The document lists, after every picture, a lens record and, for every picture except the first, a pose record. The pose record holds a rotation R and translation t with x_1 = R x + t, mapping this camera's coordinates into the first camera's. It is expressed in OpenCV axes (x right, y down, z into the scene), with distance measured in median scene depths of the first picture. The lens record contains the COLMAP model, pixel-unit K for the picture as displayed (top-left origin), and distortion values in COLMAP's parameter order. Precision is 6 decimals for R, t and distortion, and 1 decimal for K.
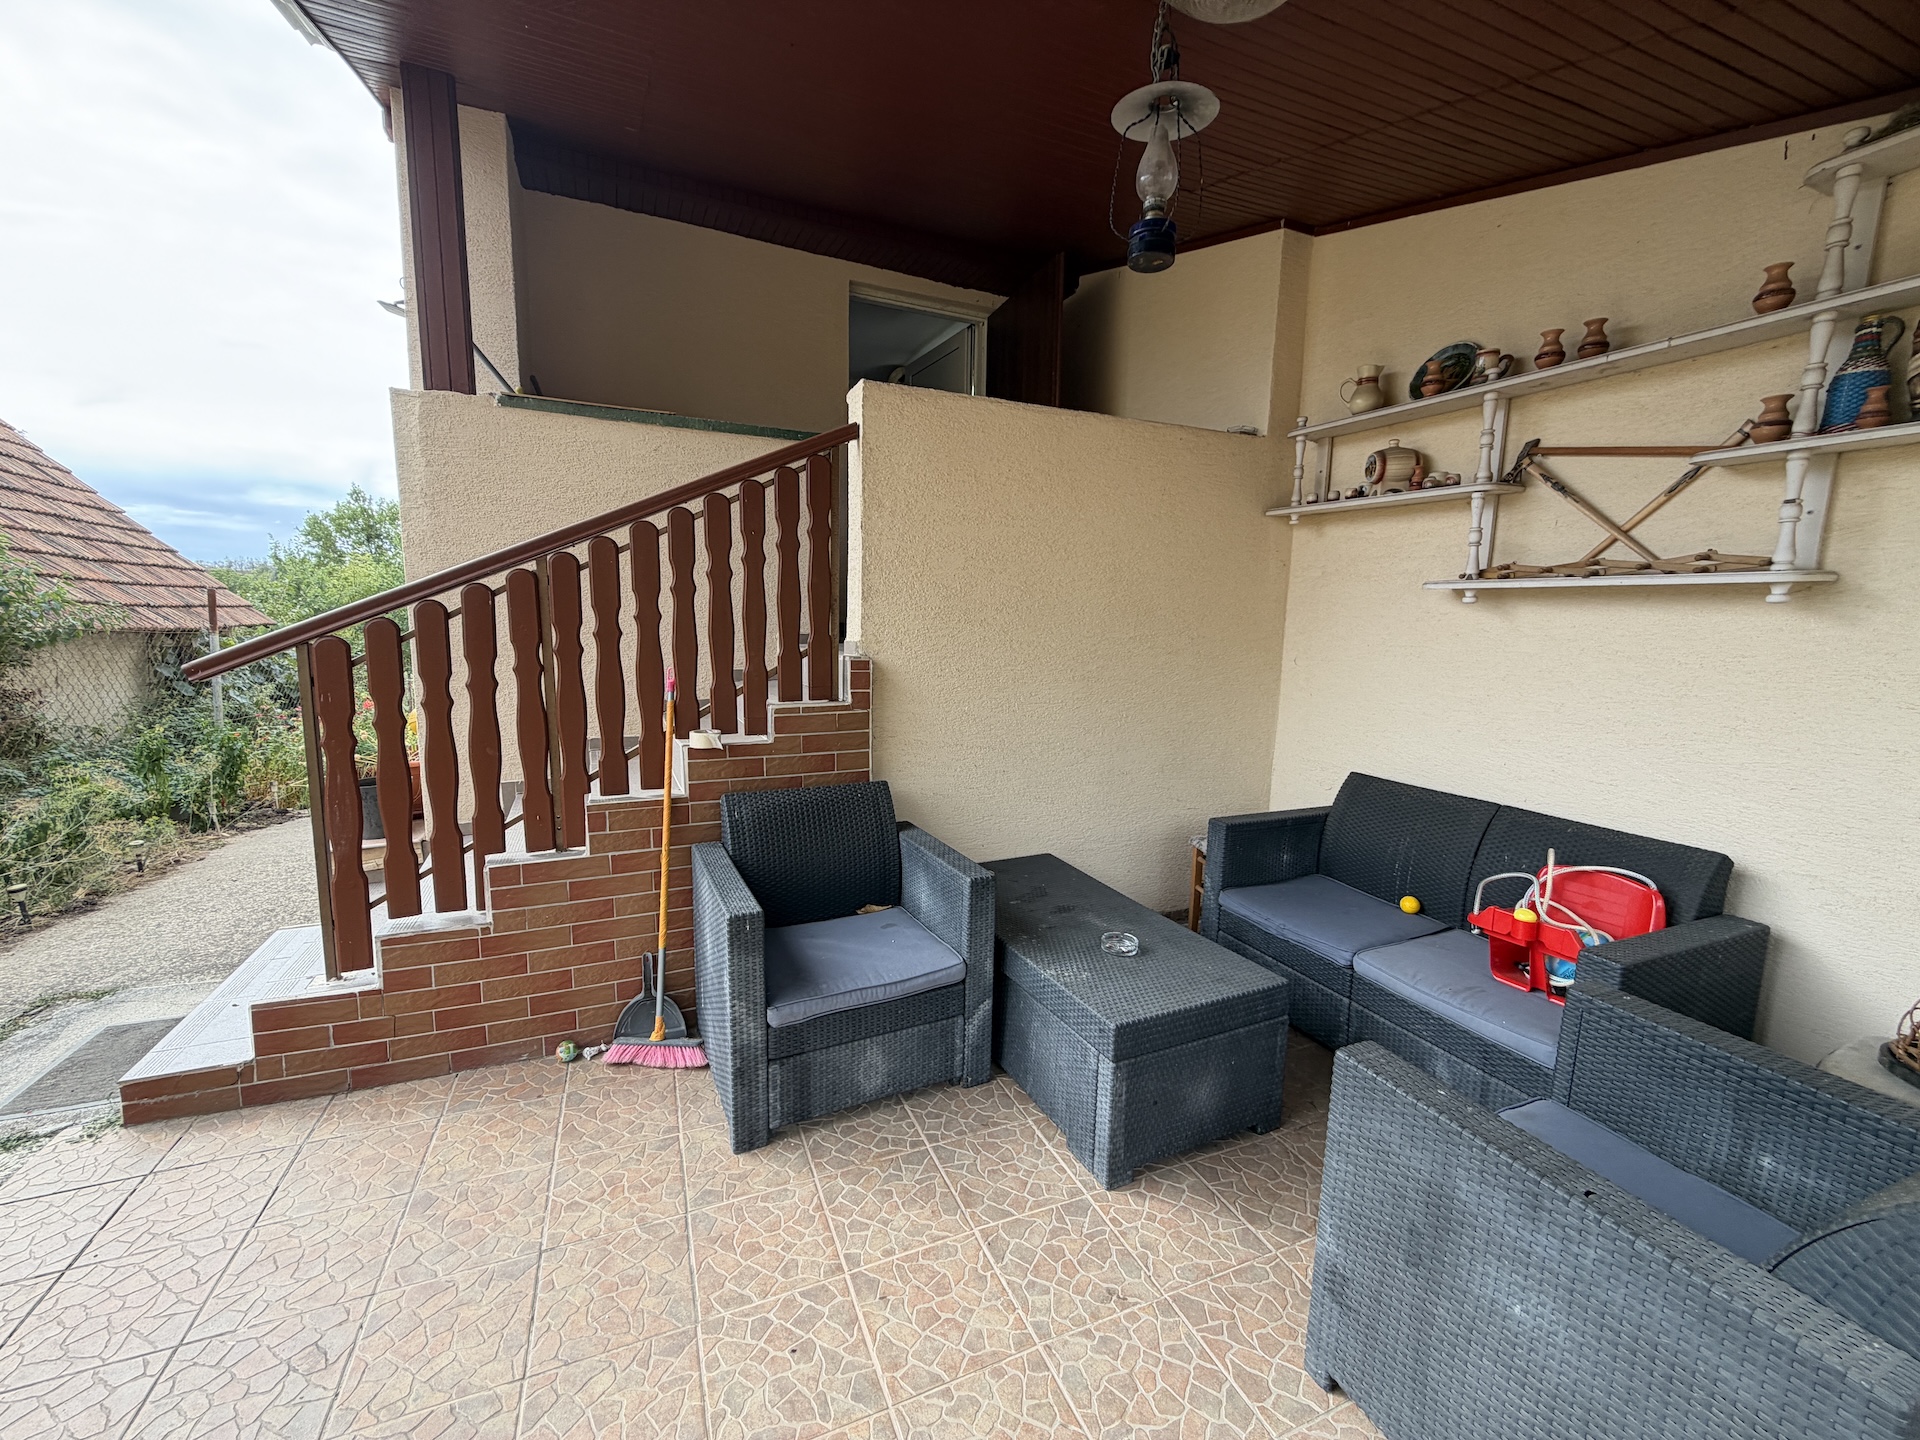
lens RADIAL K [[776.4, 0, 957.0], [0, 776.4, 717.4], [0, 0, 1]] dist [0.000778, -0.000262]
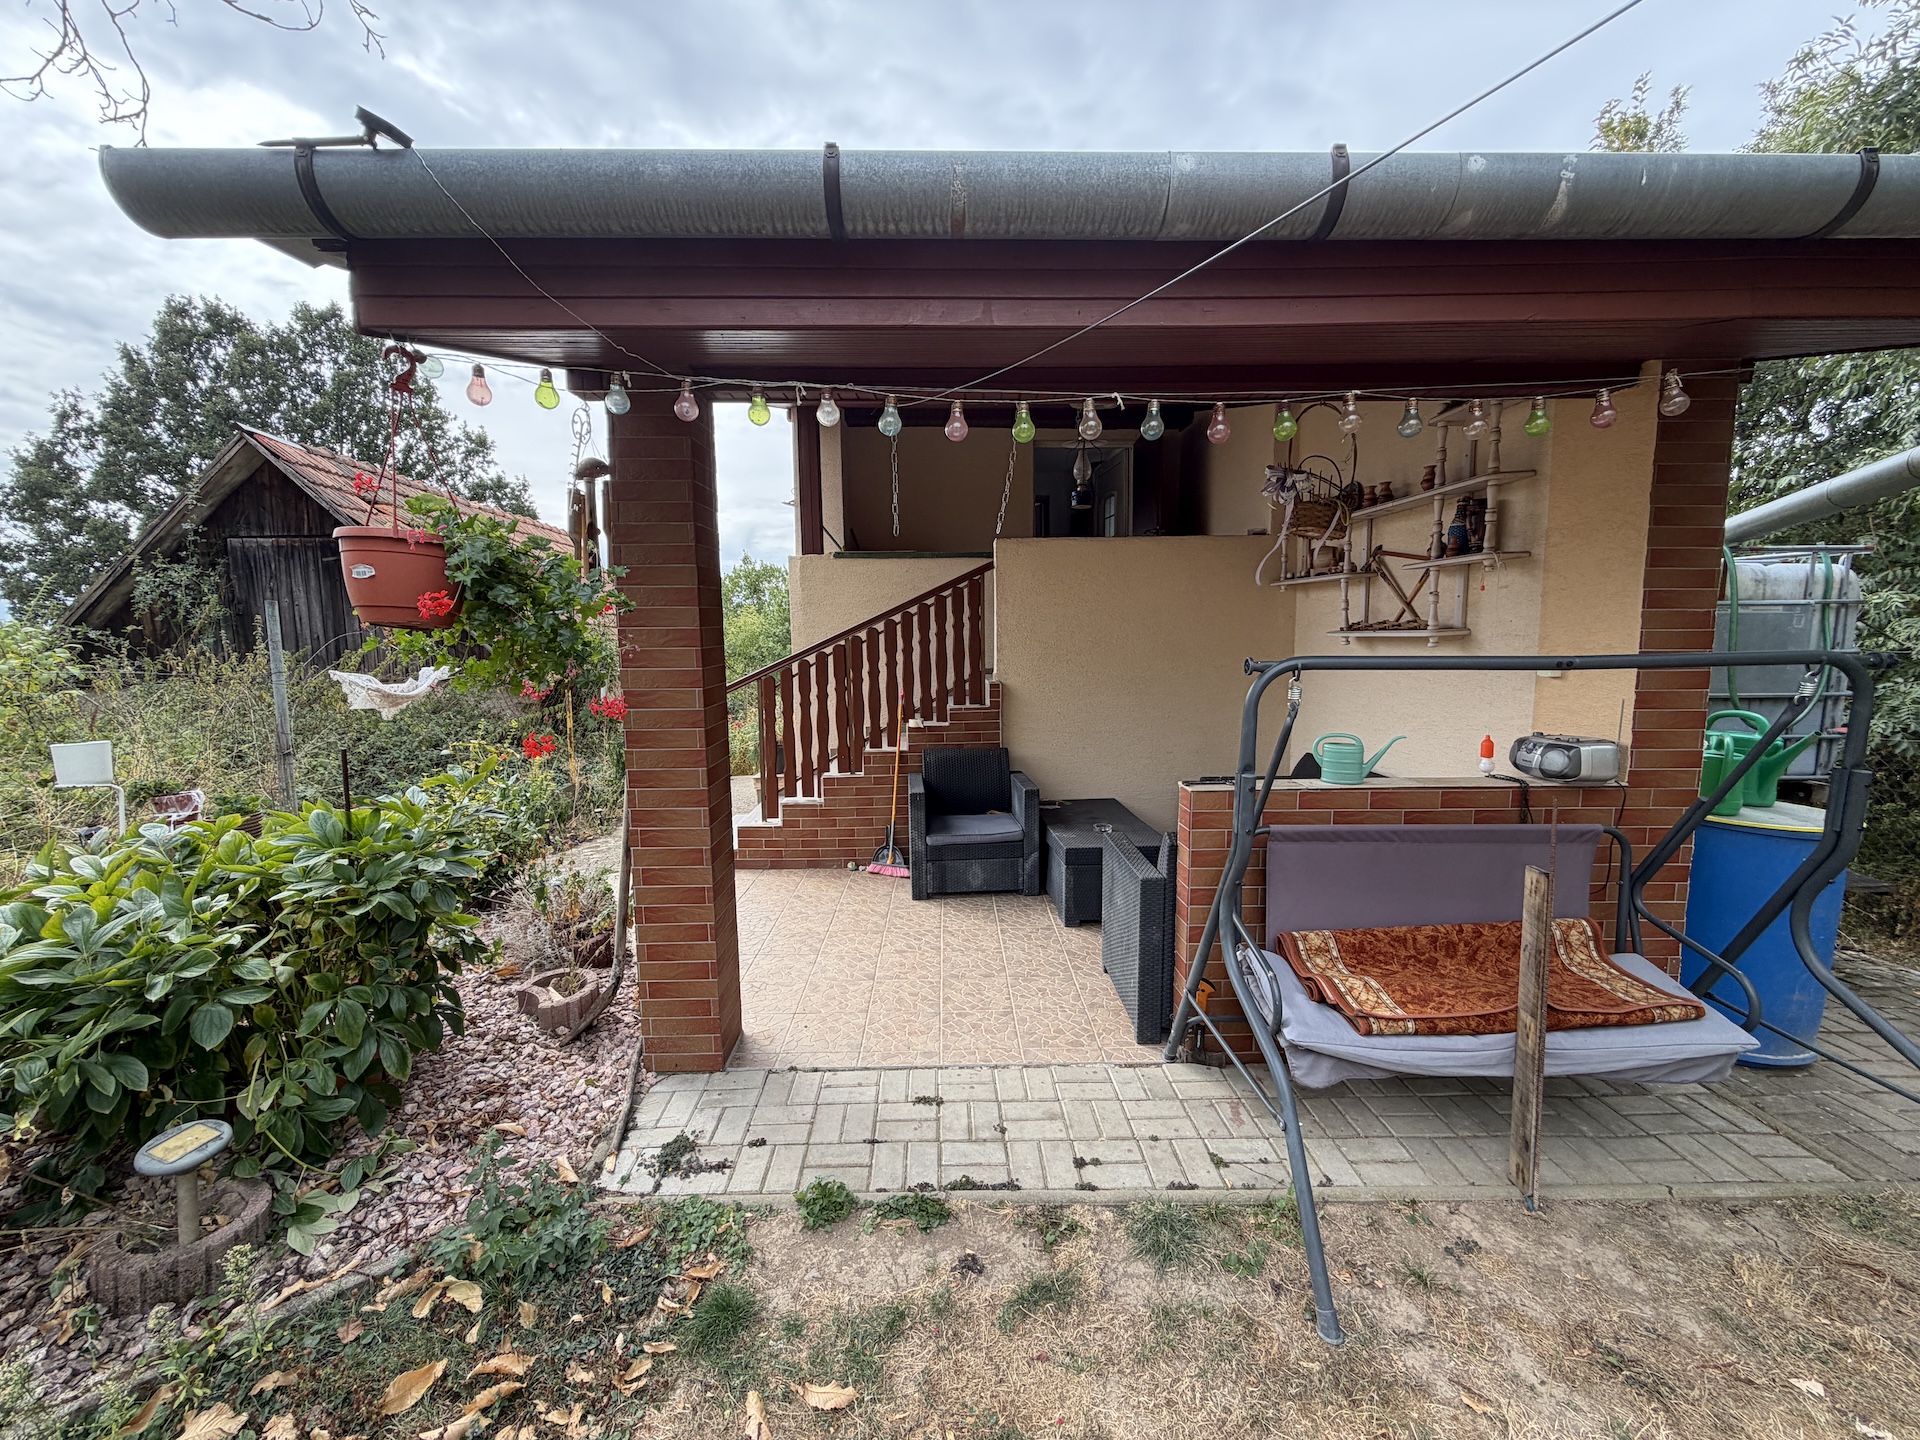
lens RADIAL K [[776.4, 0, 959.3], [0, 776.4, 724.2], [0, 0, 1]] dist [0.000778, -0.000262]
pose [[0.927873, 0.010503, -0.372748, 0.567702], [-0.020158, 0.999554, -0.022015, 0.077706], [0.372350, 0.027941, 0.927672, -0.891678]]
